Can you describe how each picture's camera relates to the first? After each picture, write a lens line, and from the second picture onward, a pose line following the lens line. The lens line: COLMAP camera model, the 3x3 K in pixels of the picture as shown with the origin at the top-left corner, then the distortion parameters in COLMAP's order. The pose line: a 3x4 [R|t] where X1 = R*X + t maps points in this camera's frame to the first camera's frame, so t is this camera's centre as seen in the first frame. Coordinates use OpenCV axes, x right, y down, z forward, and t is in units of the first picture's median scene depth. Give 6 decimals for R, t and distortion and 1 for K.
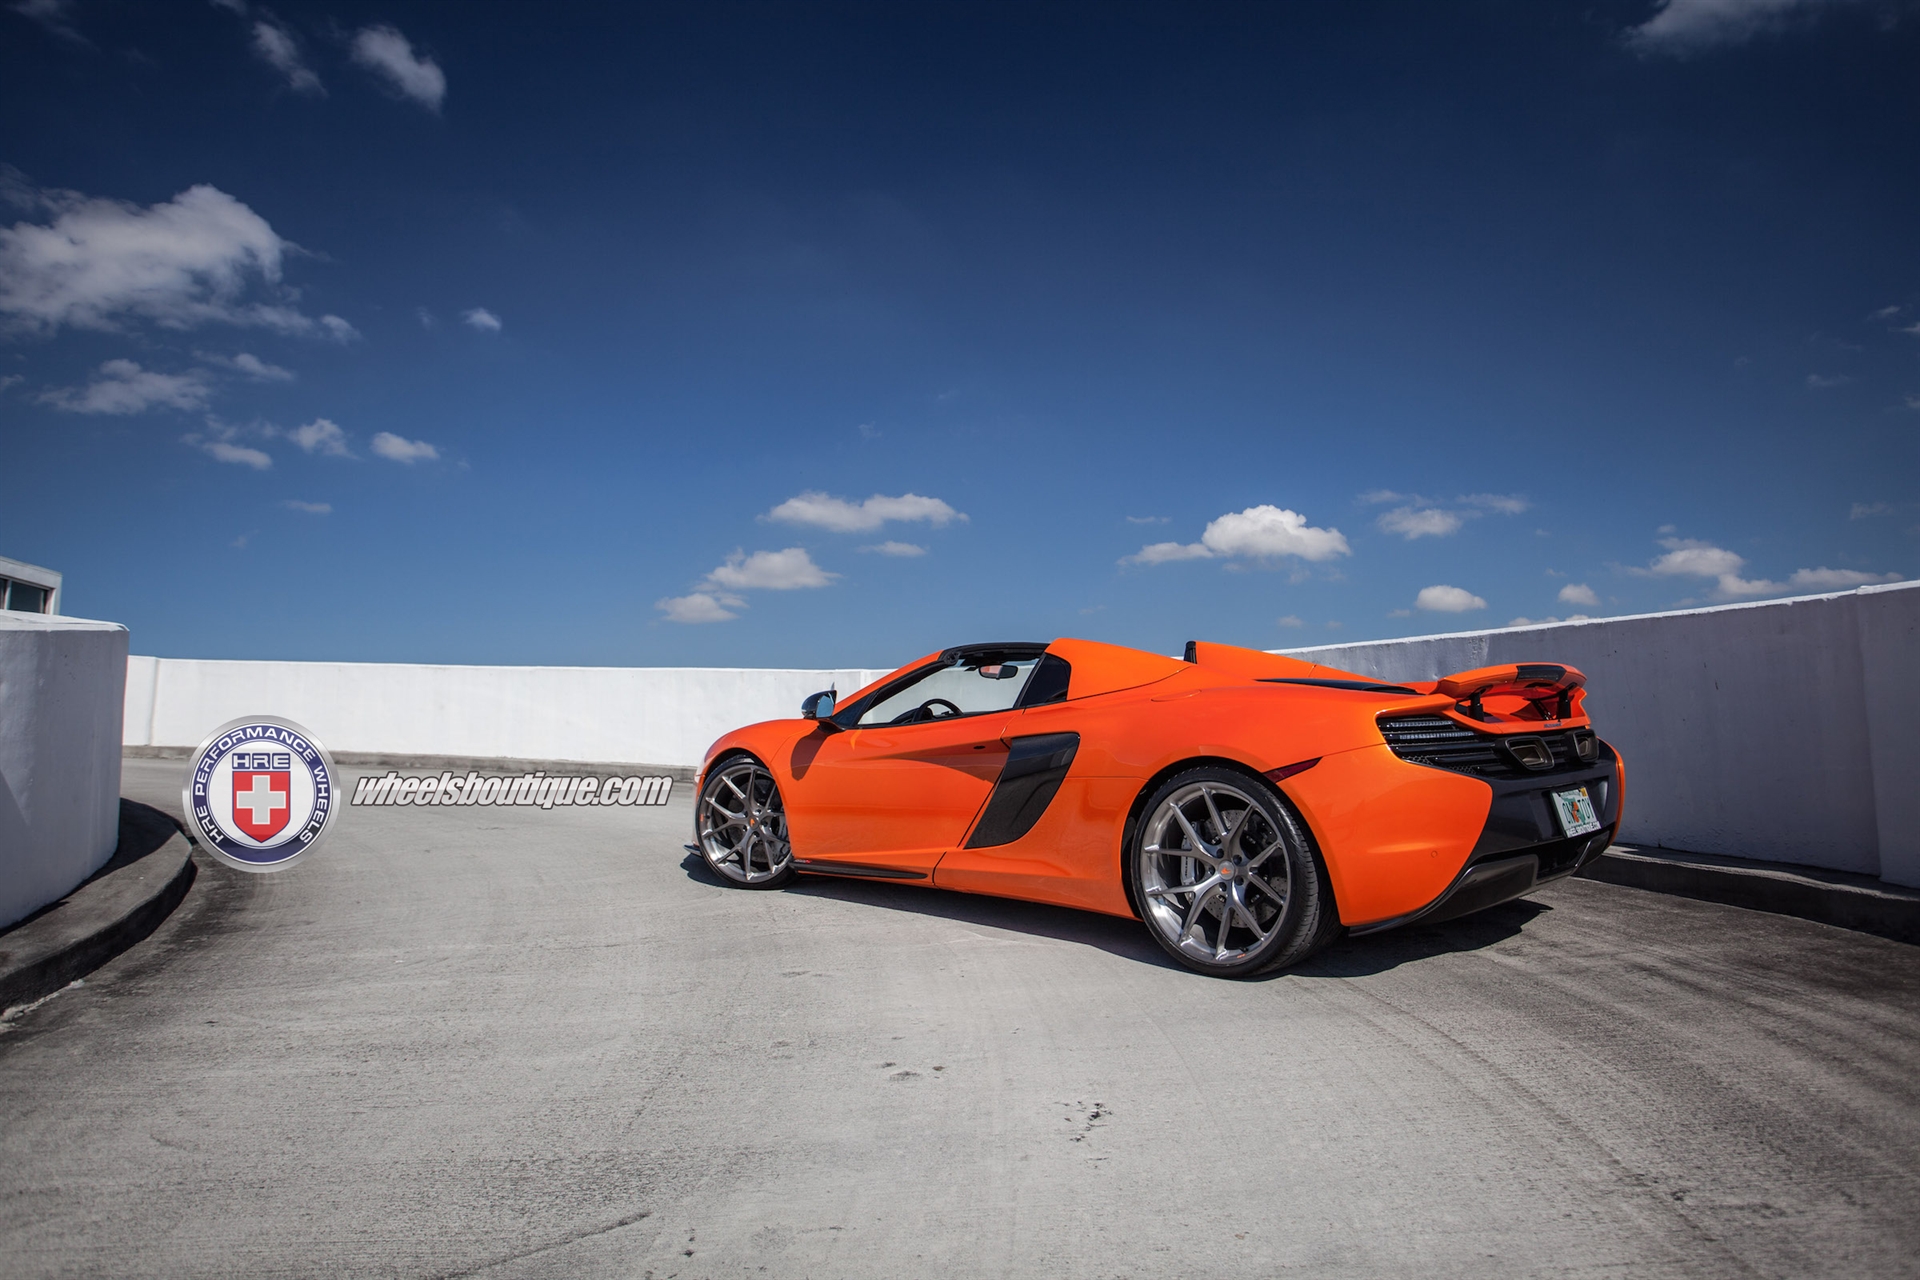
lens RADIAL K [[1186.1, 0, 965.9], [0, 1186.1, 622.6], [0, 0, 1]] dist [-0.031297, -0.003780]
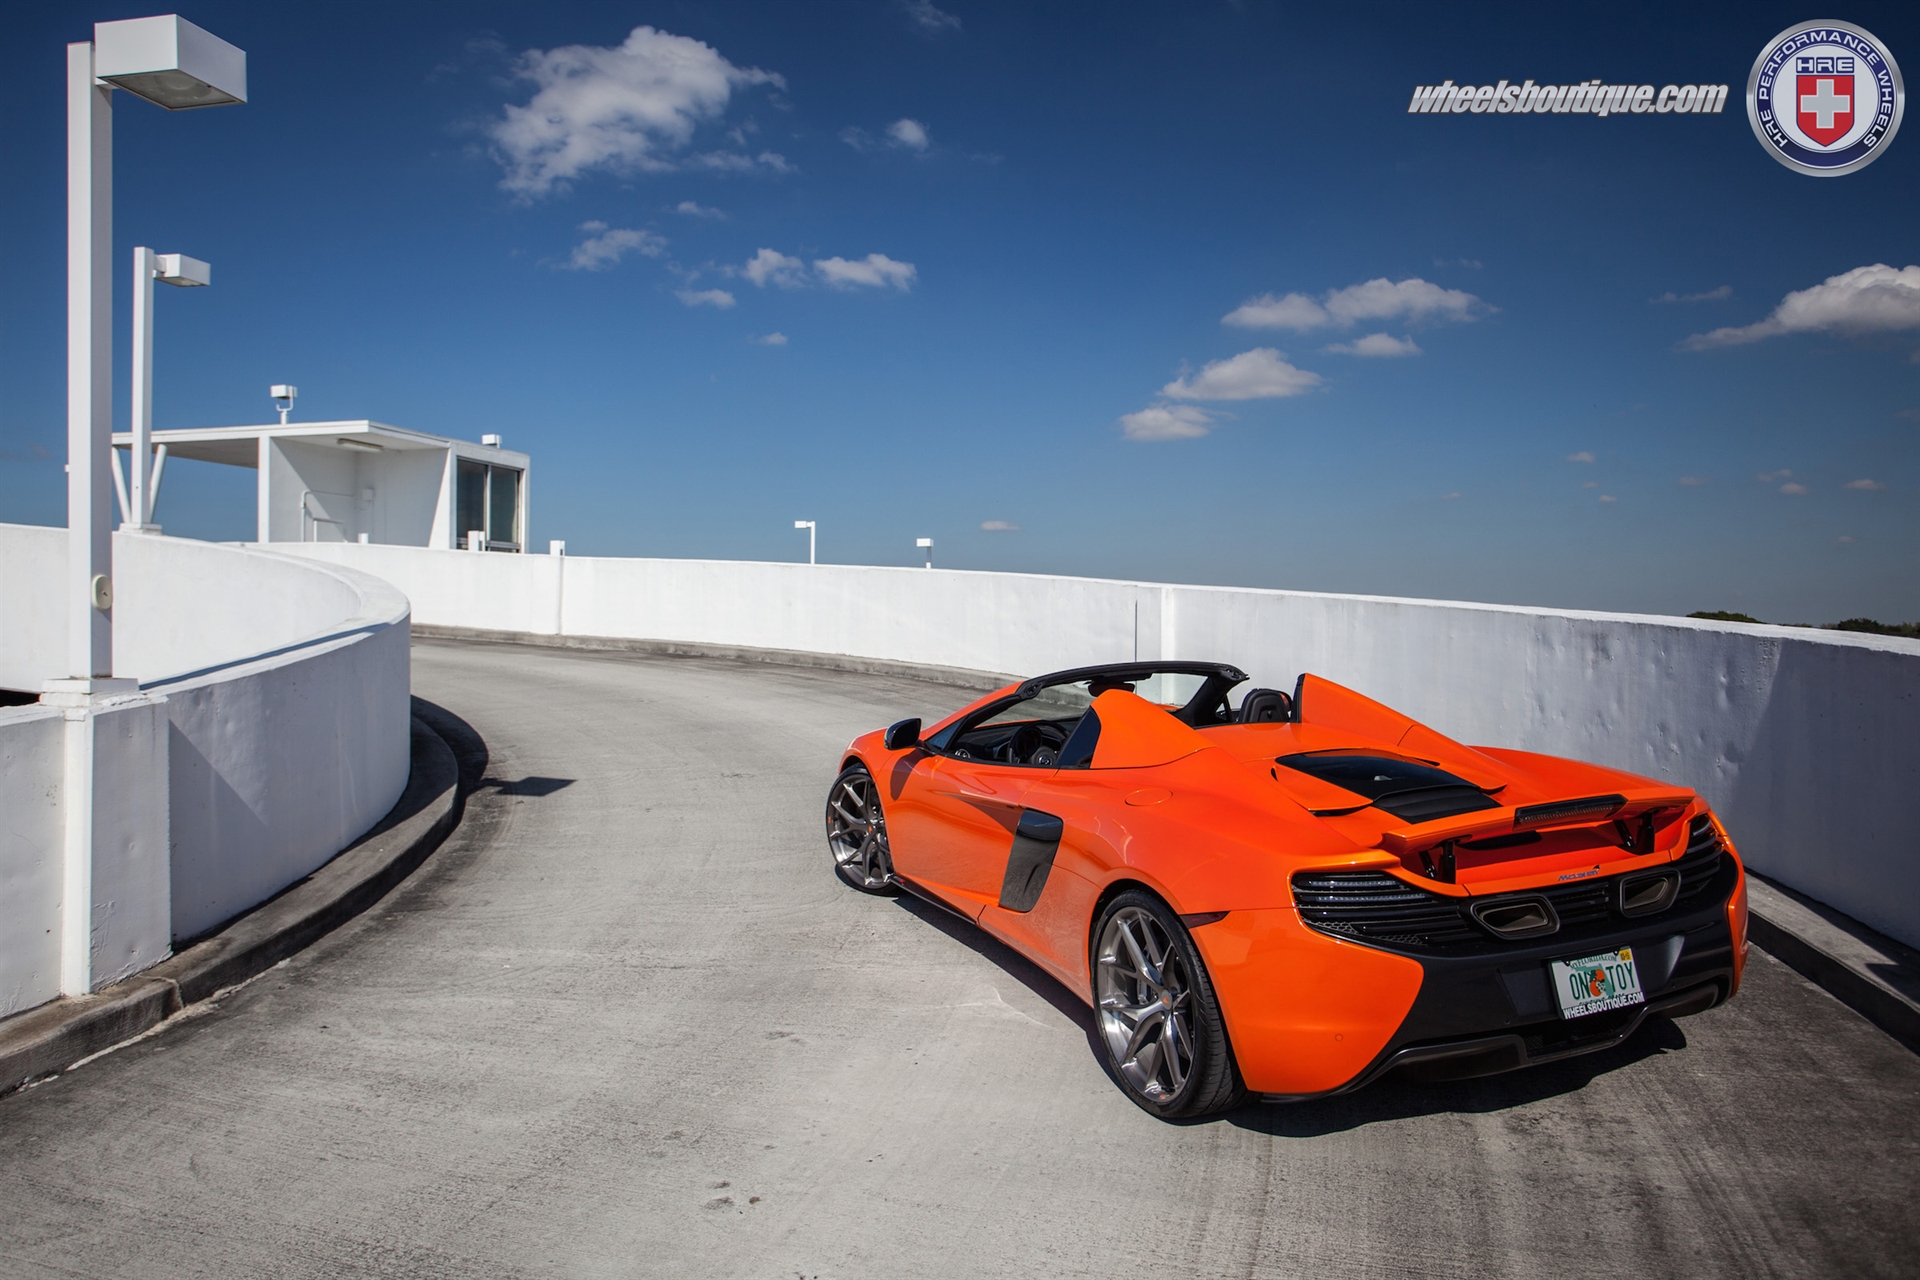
lens RADIAL K [[1304.6, 0, 921.0], [0, 1304.6, 598.4], [0, 0, 1]] dist [-0.052346, 0.004650]
pose [[0.920244, 0.011976, -0.391162, 0.399170], [0.035773, 0.992773, 0.114555, -0.209476], [0.389707, -0.119412, 0.913164, 0.026036]]
